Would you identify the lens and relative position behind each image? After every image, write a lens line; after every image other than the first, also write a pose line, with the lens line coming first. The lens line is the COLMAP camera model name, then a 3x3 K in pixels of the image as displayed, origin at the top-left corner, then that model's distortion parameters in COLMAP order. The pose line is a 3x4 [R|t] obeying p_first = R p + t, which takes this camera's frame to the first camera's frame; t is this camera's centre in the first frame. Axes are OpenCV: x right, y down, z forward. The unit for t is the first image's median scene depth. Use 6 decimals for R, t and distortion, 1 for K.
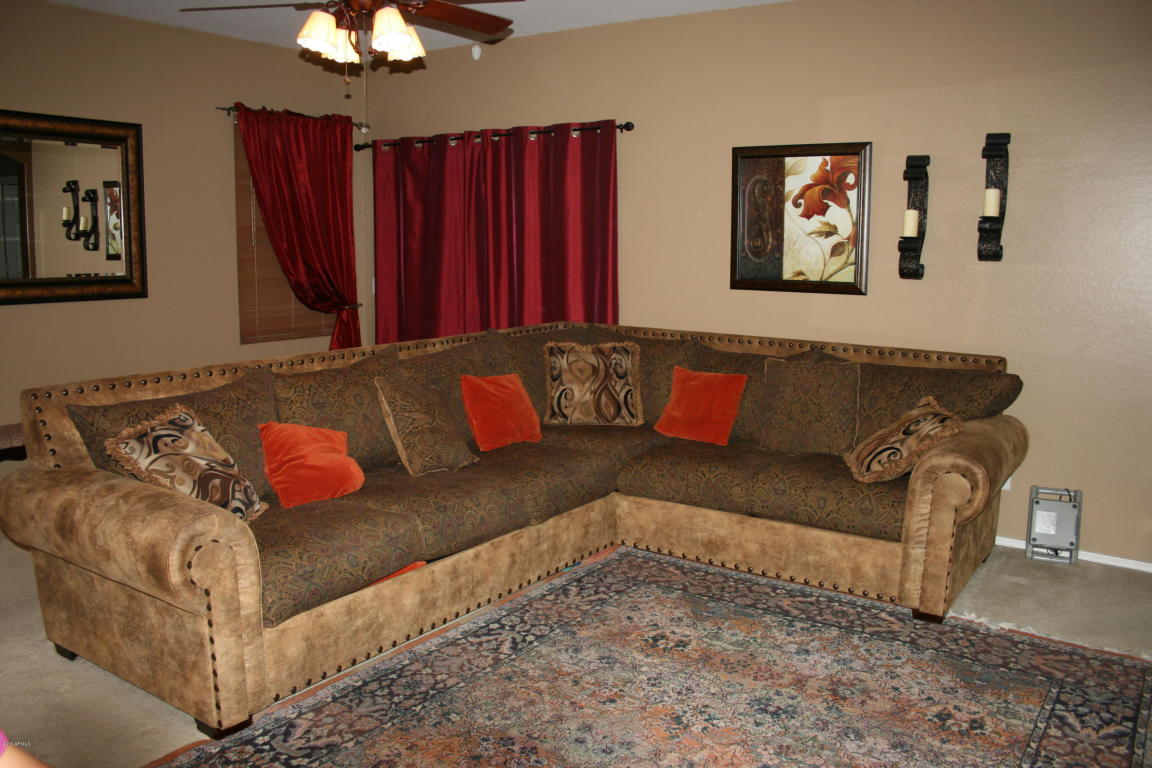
lens RADIAL K [[981.2, 0, 572.4], [0, 981.2, 387.6], [0, 0, 1]] dist [-0.139836, 0.105173]
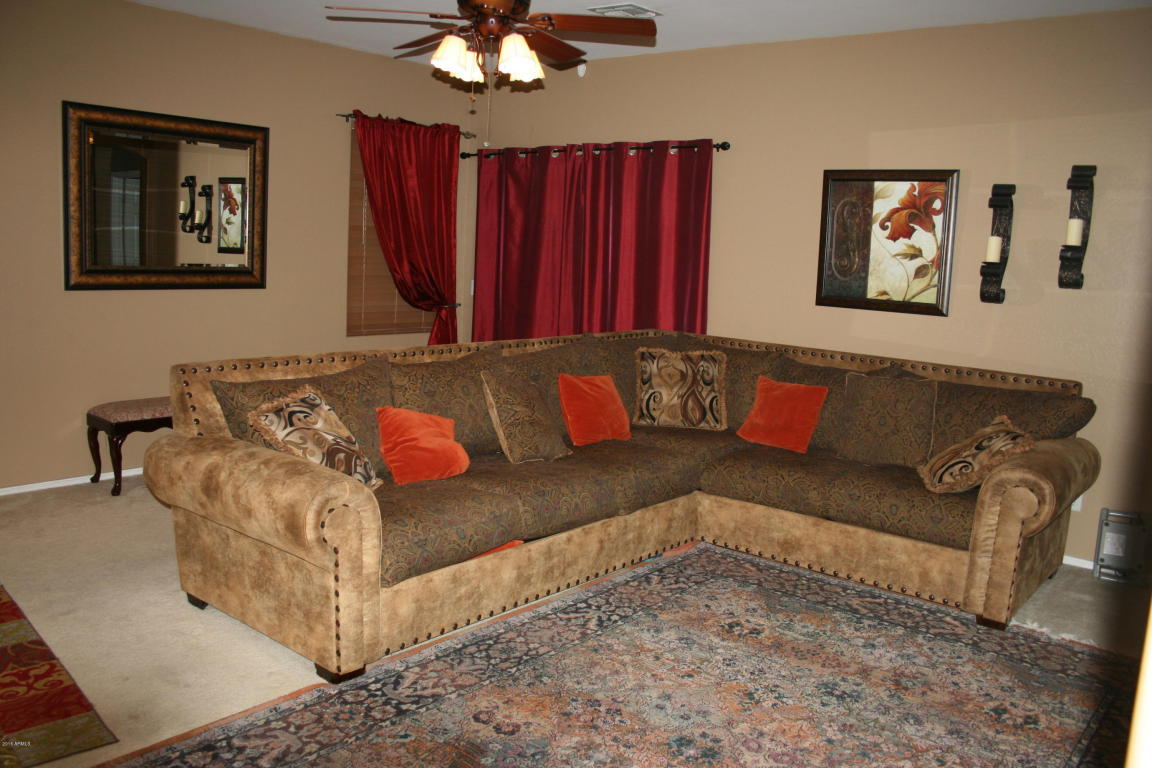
lens RADIAL K [[981.2, 0, 568.2], [0, 981.2, 385.8], [0, 0, 1]] dist [-0.139836, 0.105173]
pose [[0.995423, 0.049730, -0.081615, -0.014041], [-0.050659, 0.998672, -0.009351, 0.009217], [0.081041, 0.013442, 0.996620, -0.062317]]
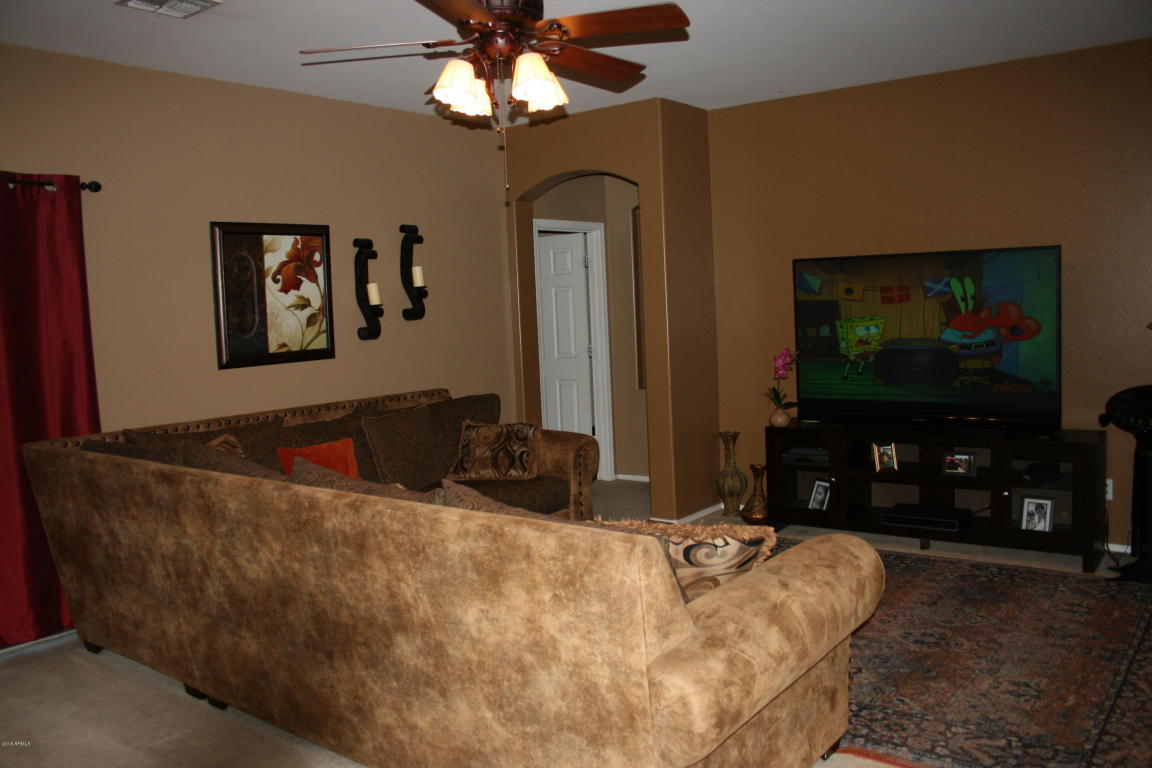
lens RADIAL K [[981.2, 0, 567.5], [0, 981.2, 379.3], [0, 0, 1]] dist [-0.139836, 0.105173]
pose [[0.019993, -0.089024, 0.995829, -0.842668], [0.196222, 0.977006, 0.083402, -0.113816], [-0.980356, 0.193736, 0.037002, 0.699395]]
